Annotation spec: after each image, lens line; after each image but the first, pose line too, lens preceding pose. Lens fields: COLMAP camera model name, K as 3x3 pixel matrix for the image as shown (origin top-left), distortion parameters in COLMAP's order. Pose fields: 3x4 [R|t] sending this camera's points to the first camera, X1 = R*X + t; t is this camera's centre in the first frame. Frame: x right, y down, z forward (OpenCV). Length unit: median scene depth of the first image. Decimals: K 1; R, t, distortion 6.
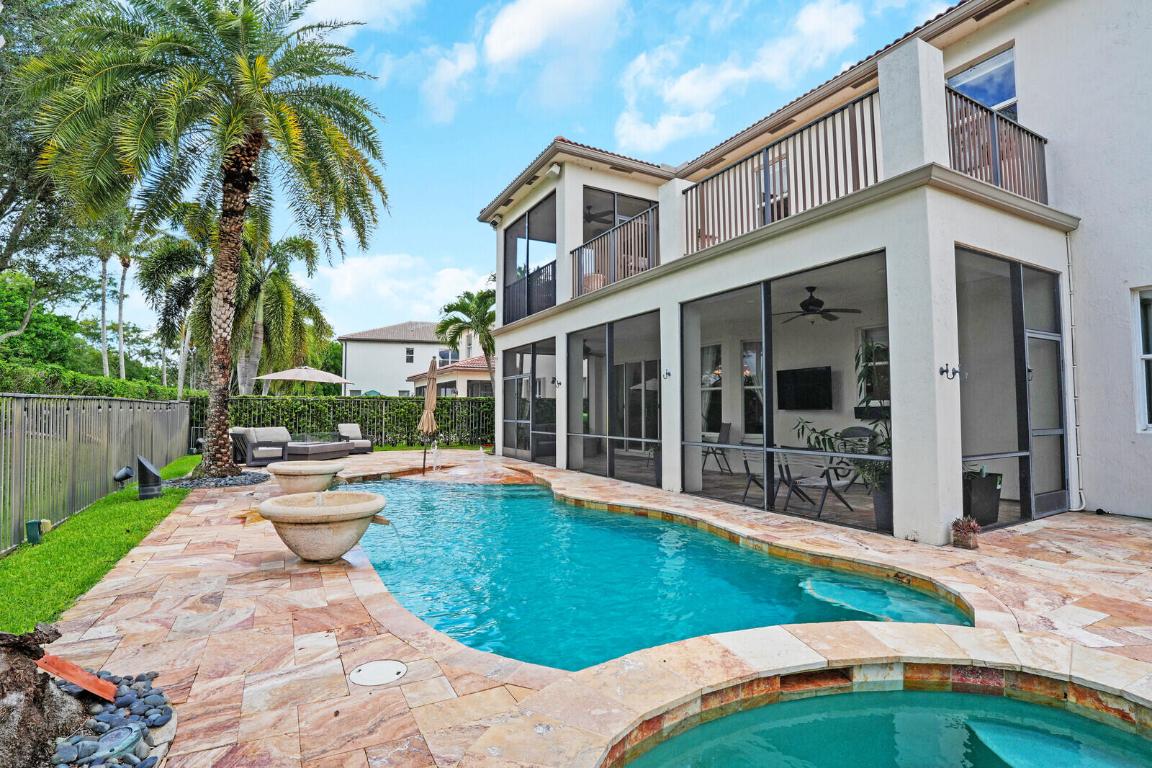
lens RADIAL K [[540.3, 0, 581.5], [0, 540.3, 386.6], [0, 0, 1]] dist [-0.069157, 0.025759]
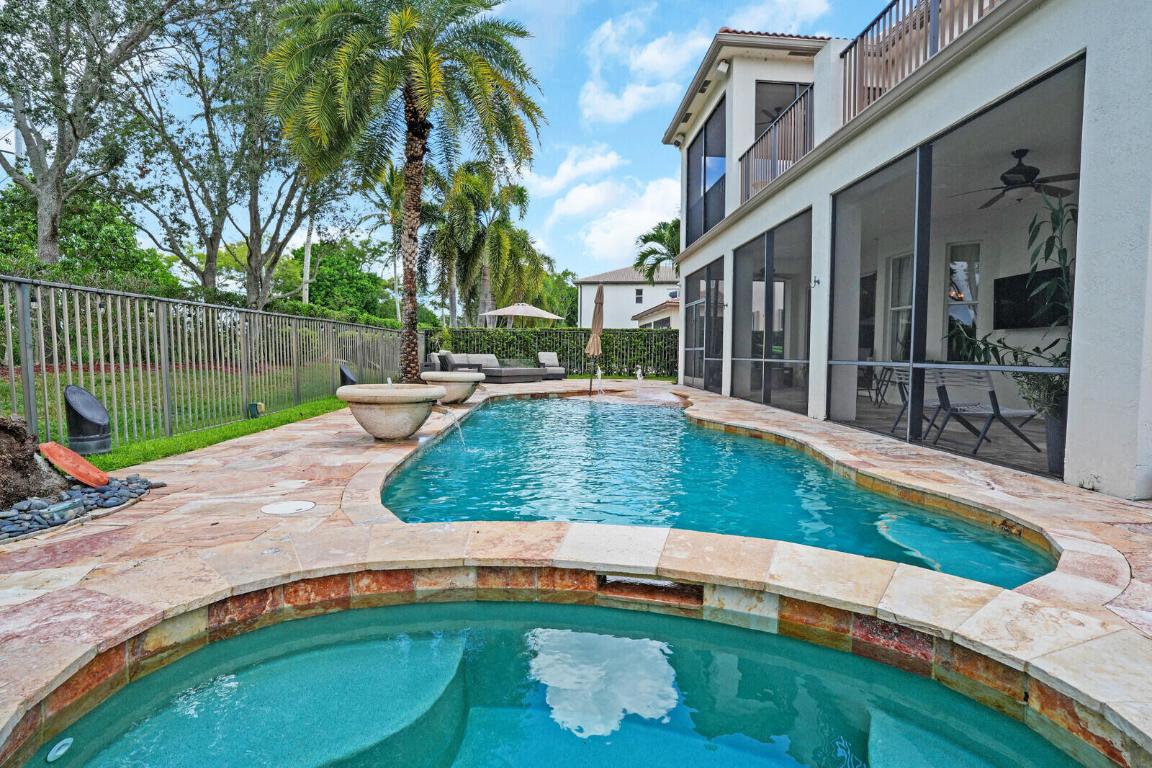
lens RADIAL K [[535.6, 0, 576.0], [0, 535.6, 381.0], [0, 0, 1]] dist [-0.072578, 0.028363]
pose [[0.904962, 0.032495, -0.424251, 0.172341], [0.009918, 0.995198, 0.097382, 0.046910], [0.425378, -0.092335, 0.900293, 0.076161]]
